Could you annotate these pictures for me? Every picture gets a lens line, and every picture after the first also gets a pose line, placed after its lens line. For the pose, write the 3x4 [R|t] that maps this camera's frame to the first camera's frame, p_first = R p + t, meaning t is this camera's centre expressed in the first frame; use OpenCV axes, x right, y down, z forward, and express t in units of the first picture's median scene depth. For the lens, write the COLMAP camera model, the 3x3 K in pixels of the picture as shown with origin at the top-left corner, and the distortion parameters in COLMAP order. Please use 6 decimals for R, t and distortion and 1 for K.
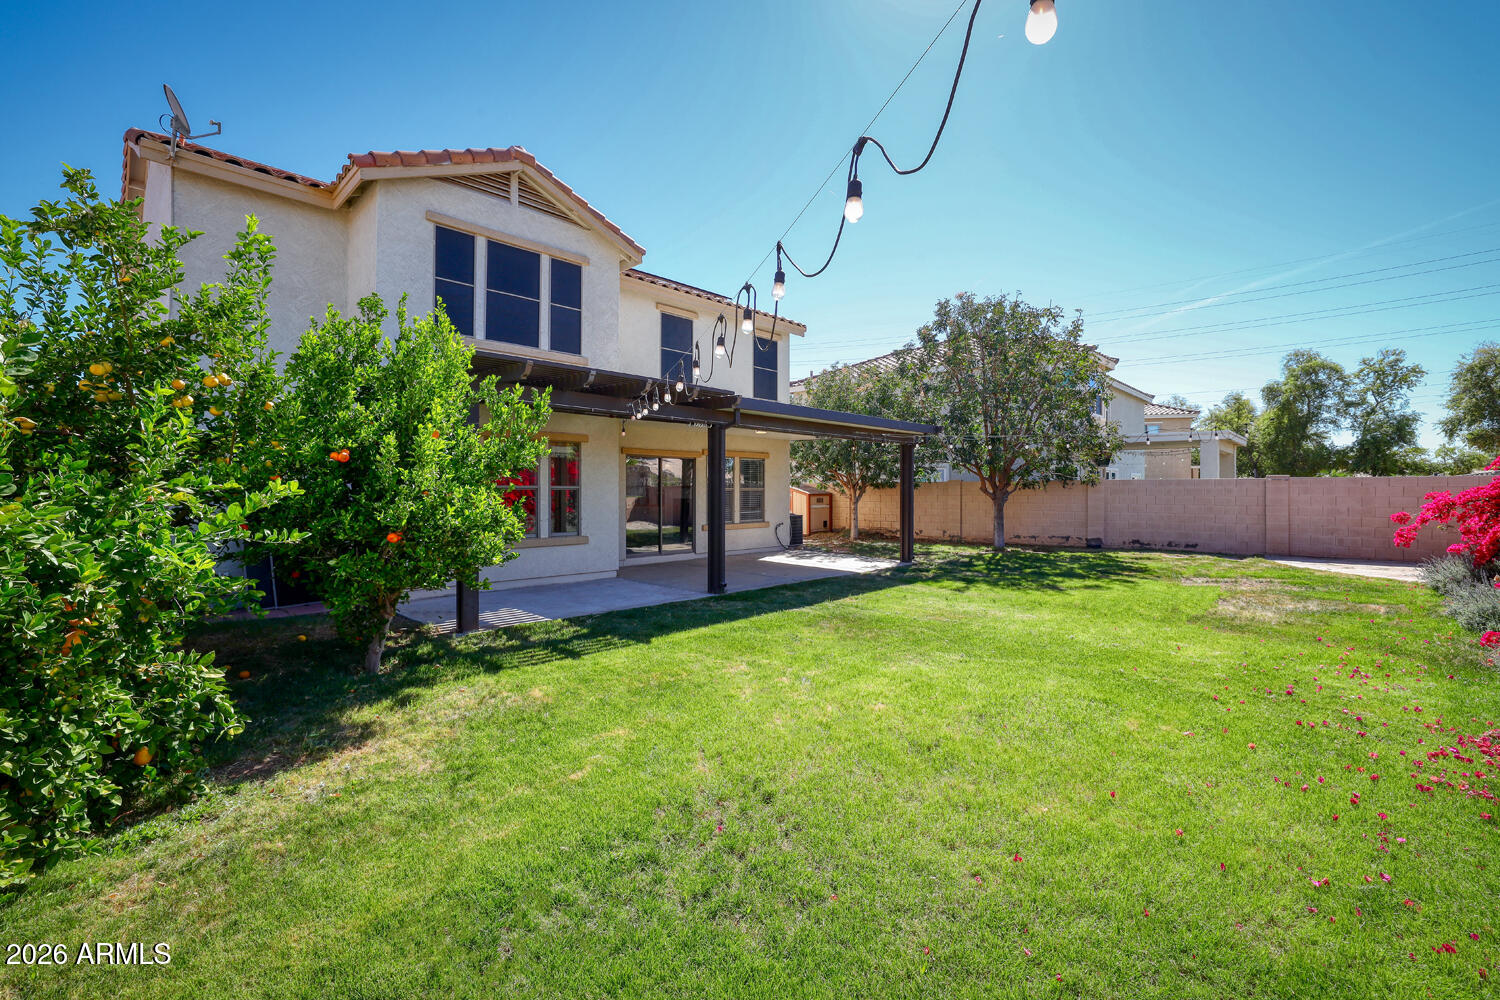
lens RADIAL K [[644.9, 0, 756.7], [0, 644.9, 489.9], [0, 0, 1]] dist [-0.035260, 0.008957]
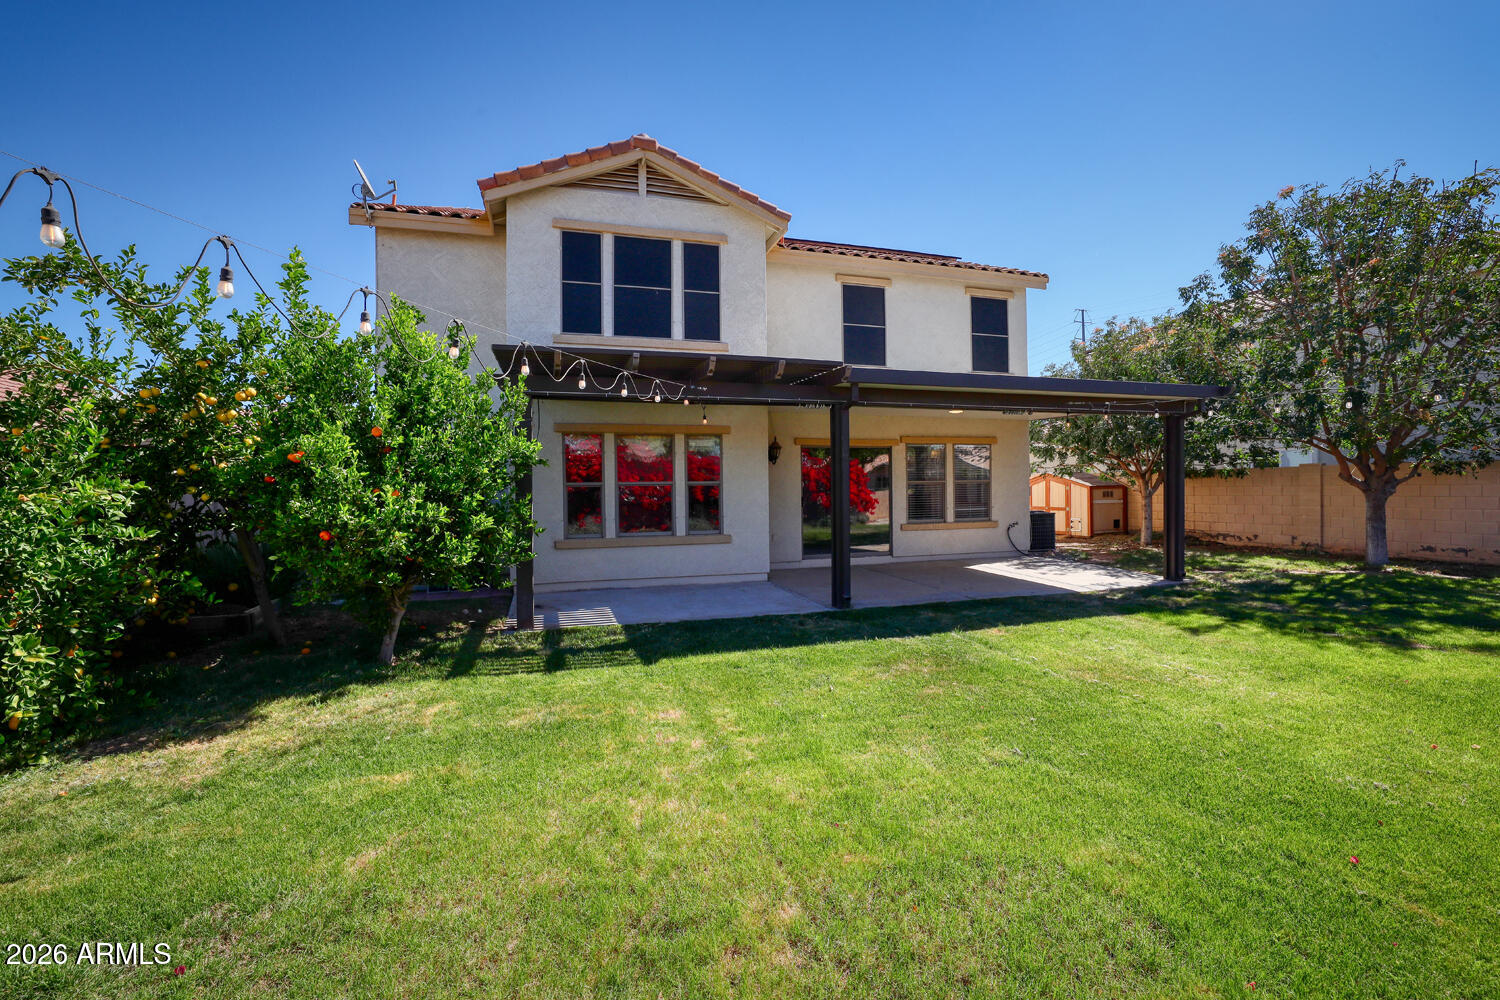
lens RADIAL K [[644.9, 0, 747.0], [0, 644.9, 496.0], [0, 0, 1]] dist [-0.035260, 0.008957]
pose [[0.867726, -0.006053, -0.497006, 0.224697], [0.014040, 0.999825, 0.012334, 0.004584], [0.496845, -0.017681, 0.867659, 0.201473]]
